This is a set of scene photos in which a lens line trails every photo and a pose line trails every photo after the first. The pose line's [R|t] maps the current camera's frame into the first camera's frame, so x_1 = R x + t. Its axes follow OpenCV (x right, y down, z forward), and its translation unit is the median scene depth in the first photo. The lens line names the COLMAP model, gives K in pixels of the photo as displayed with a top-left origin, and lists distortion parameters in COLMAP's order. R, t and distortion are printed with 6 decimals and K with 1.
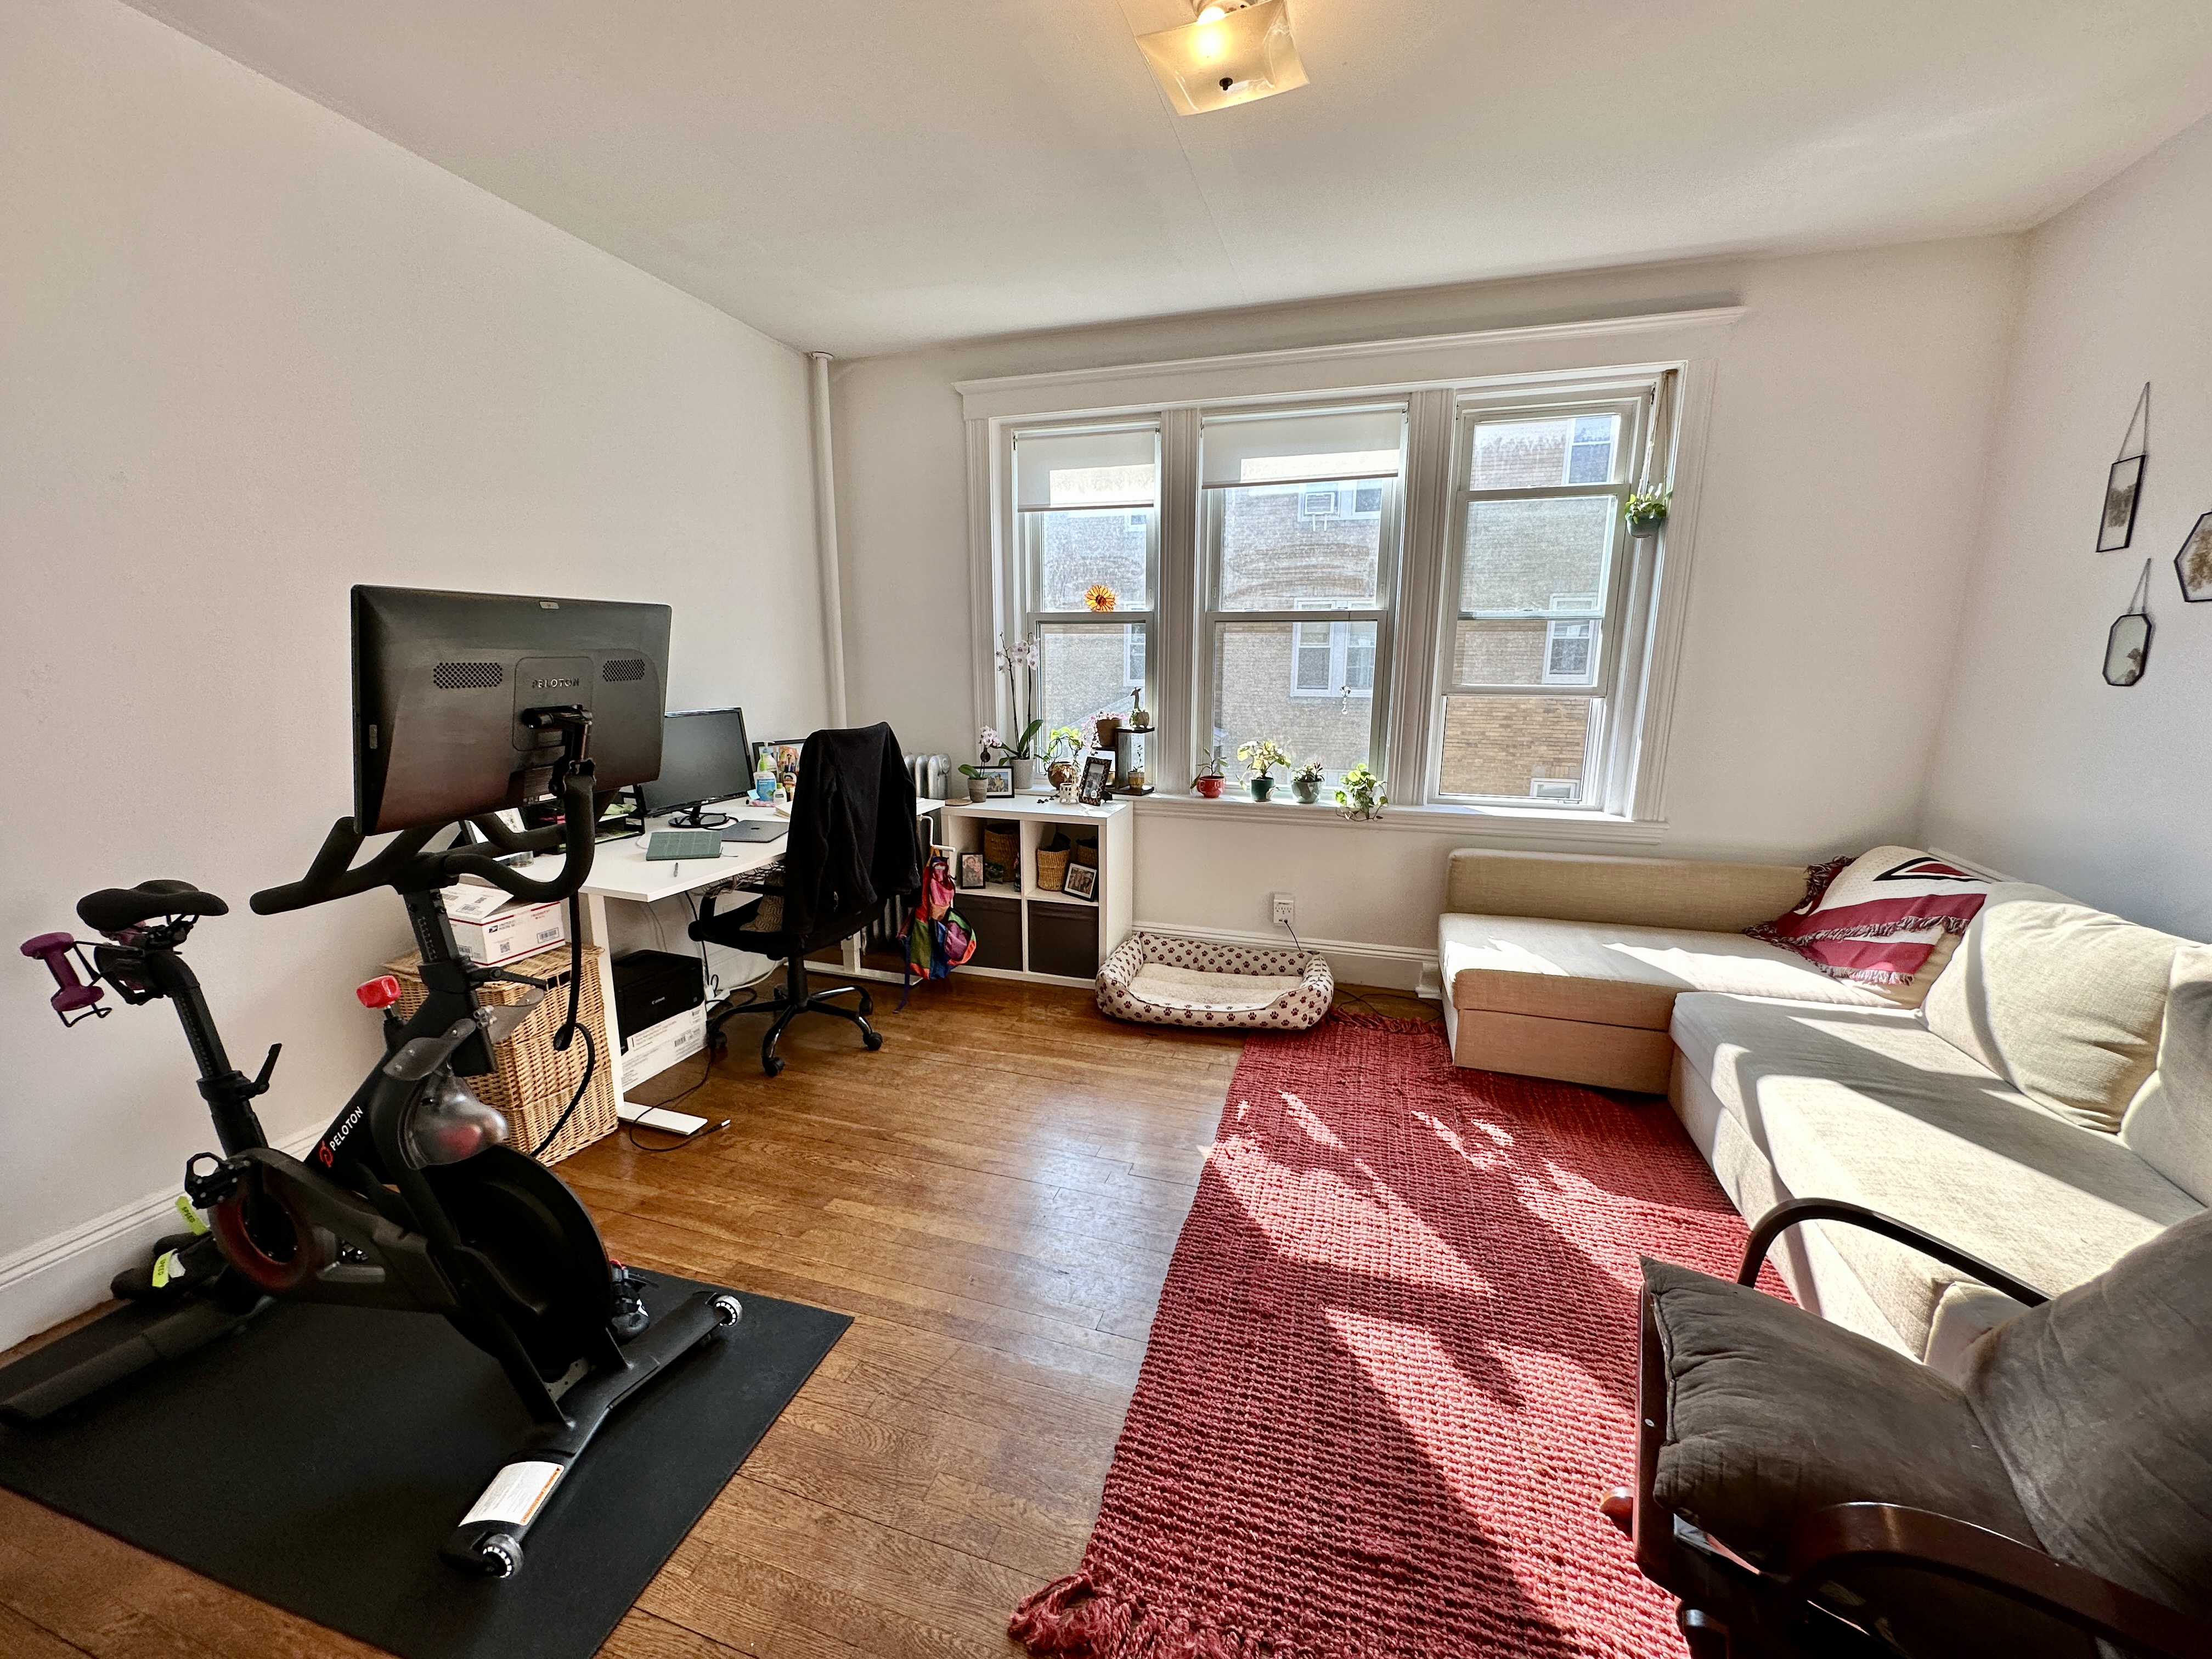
lens RADIAL K [[879.4, 0, 1118.2], [0, 879.4, 823.9], [0, 0, 1]] dist [-0.001347, 0.000461]
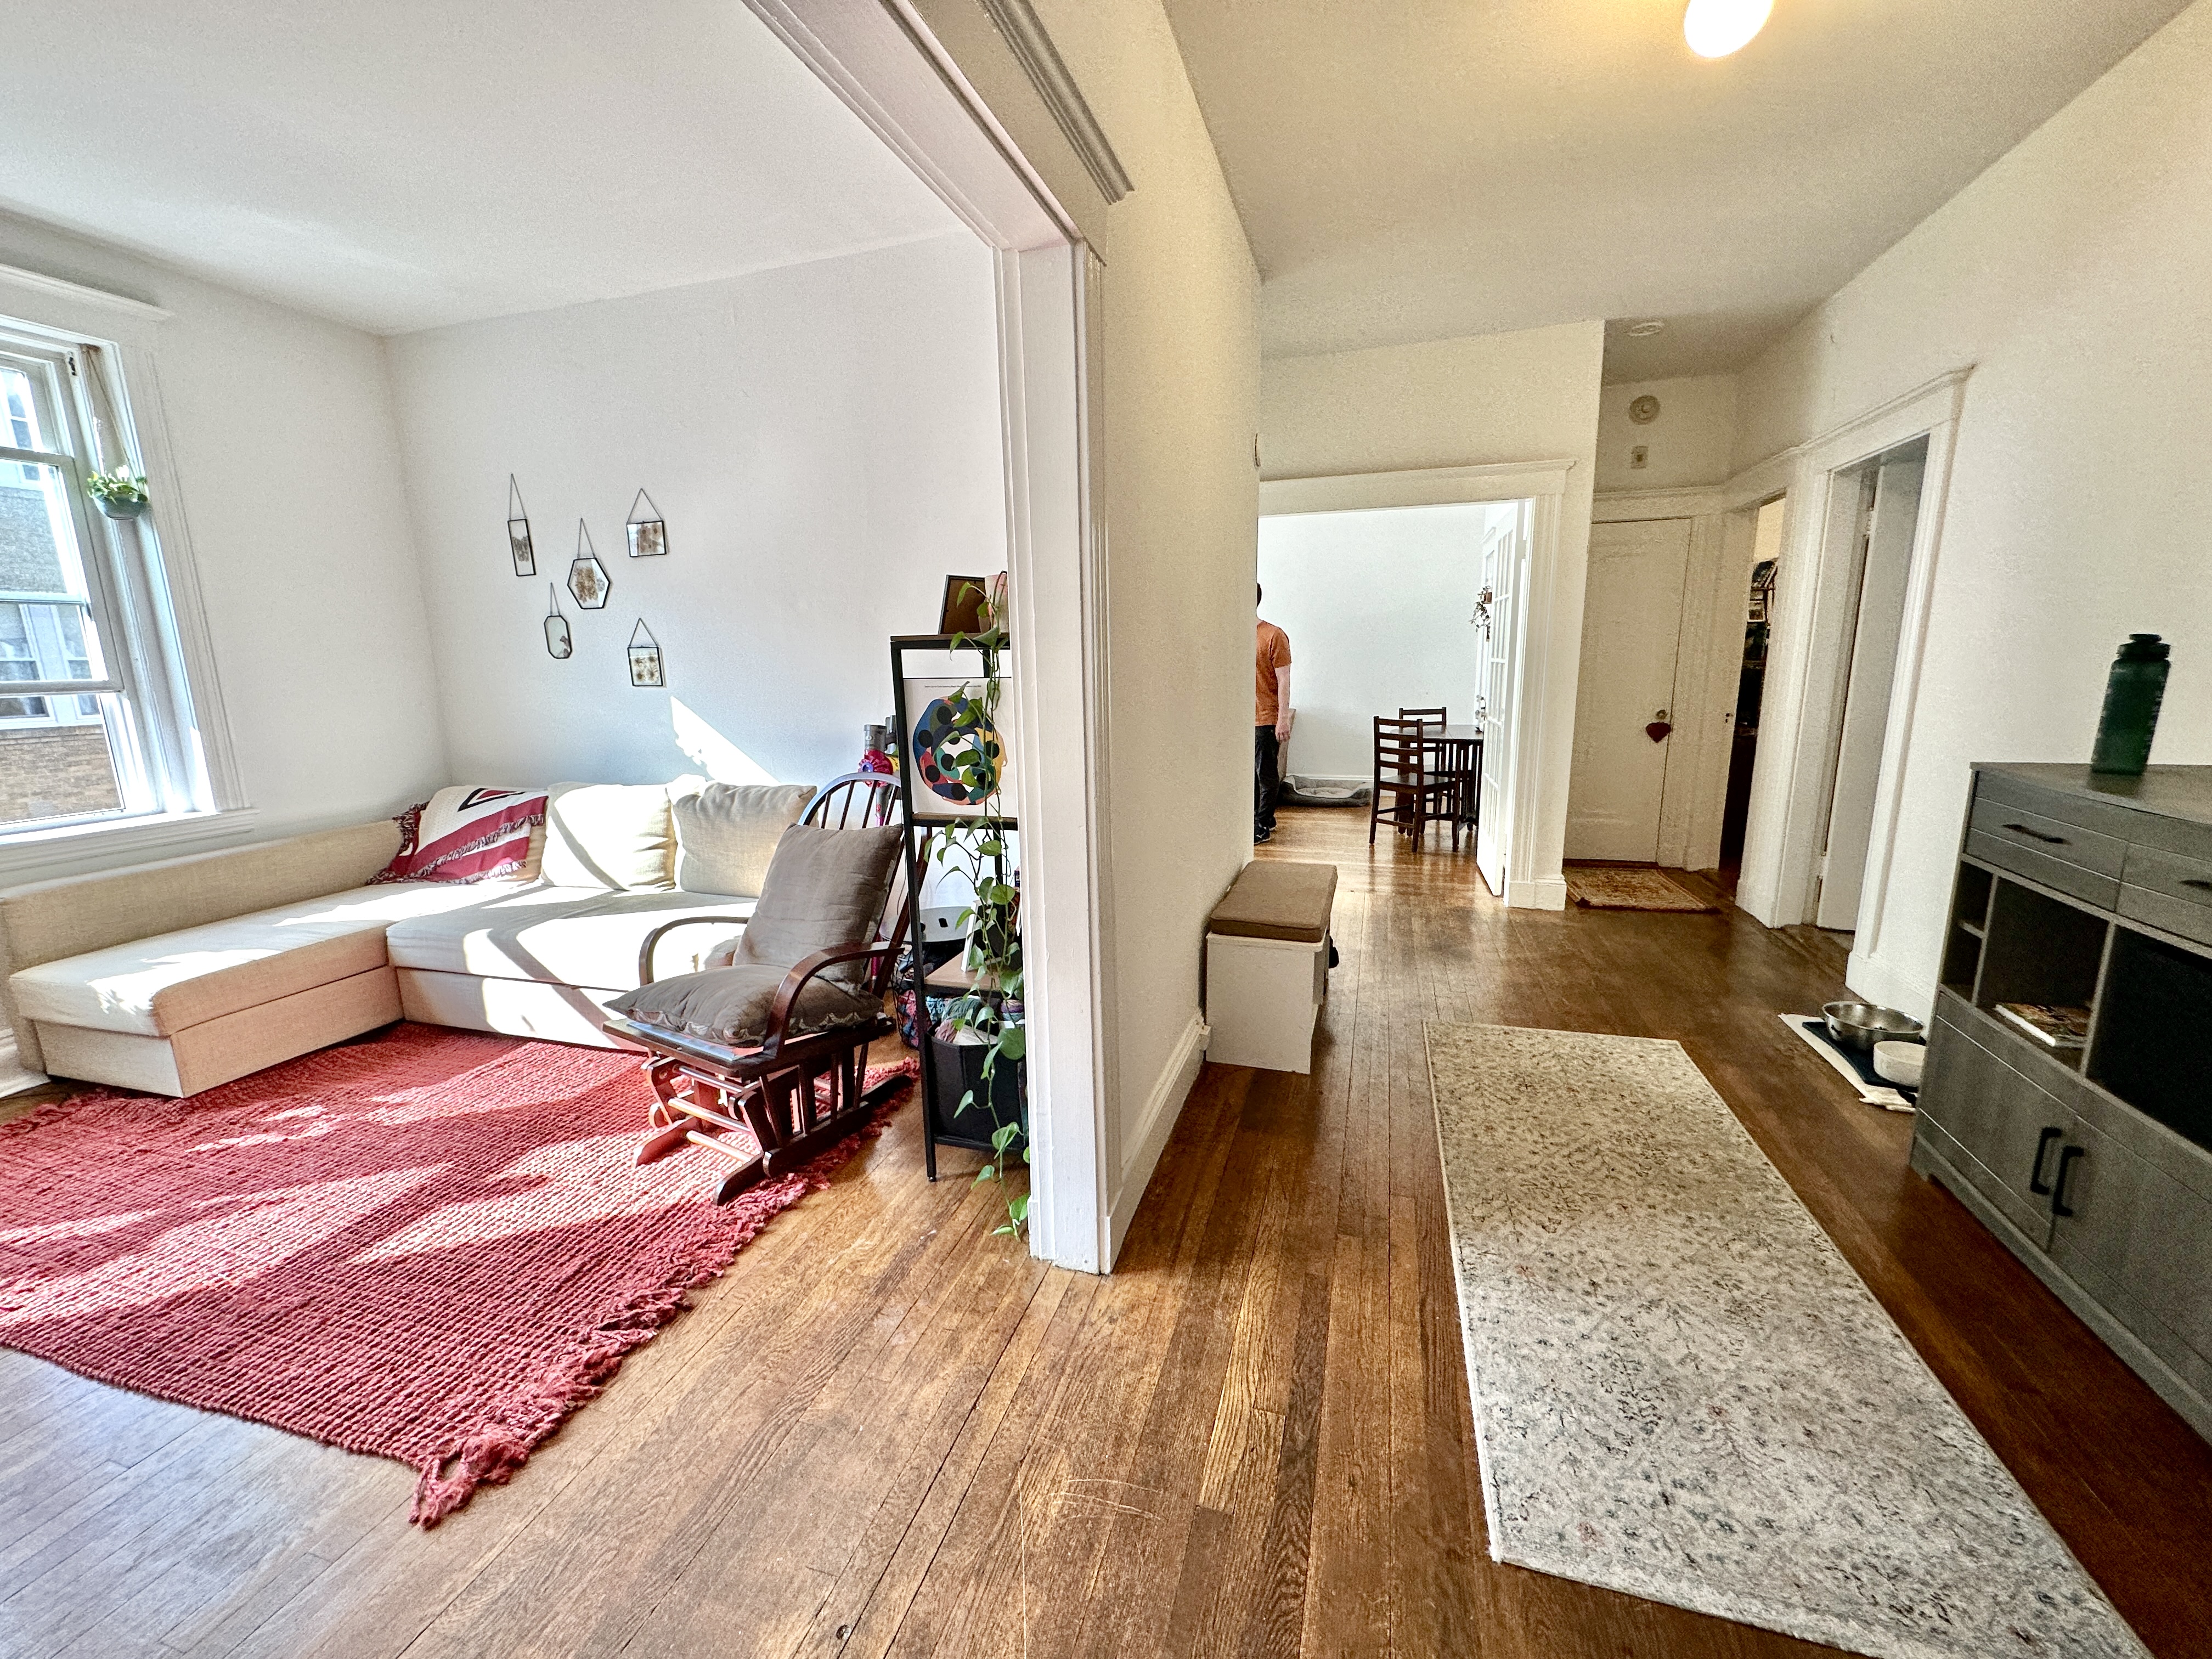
lens RADIAL K [[879.4, 0, 1115.5], [0, 879.4, 816.4], [0, 0, 1]] dist [-0.001347, 0.000461]
pose [[-0.014873, -0.184336, 0.982751, -0.533953], [0.210752, 0.960201, 0.183296, 0.043271], [-0.977426, 0.209843, 0.024568, -0.004522]]
